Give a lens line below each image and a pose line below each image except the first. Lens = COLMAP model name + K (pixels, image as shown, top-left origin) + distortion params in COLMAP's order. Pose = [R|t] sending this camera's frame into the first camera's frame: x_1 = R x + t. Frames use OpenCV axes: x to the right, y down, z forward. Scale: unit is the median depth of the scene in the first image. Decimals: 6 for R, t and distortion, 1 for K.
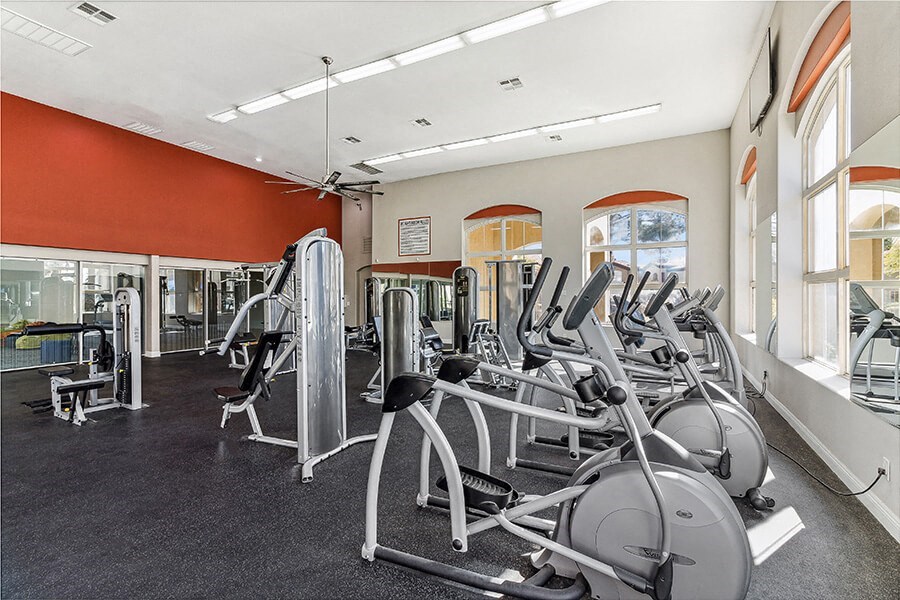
lens RADIAL K [[407.4, 0, 453.6], [0, 407.4, 297.8], [0, 0, 1]] dist [-0.000689, -0.000002]
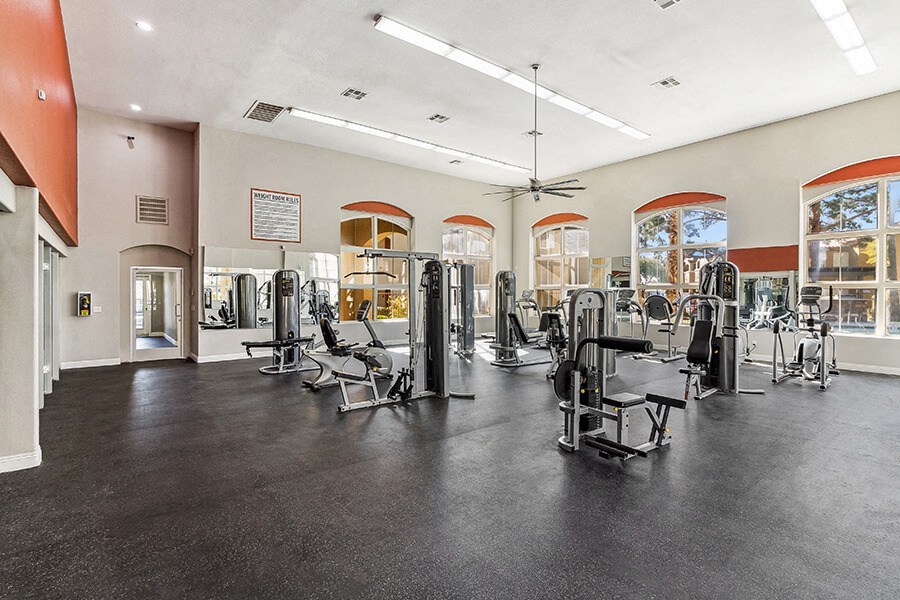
lens RADIAL K [[440.7, 0, 452.2], [0, 440.7, 298.0], [0, 0, 1]] dist [-0.001304, -0.000071]
pose [[0.409361, -0.008160, 0.912336, -0.906028], [0.001184, 0.999964, 0.008413, -0.006818], [-0.912372, -0.002364, 0.409355, 0.471385]]
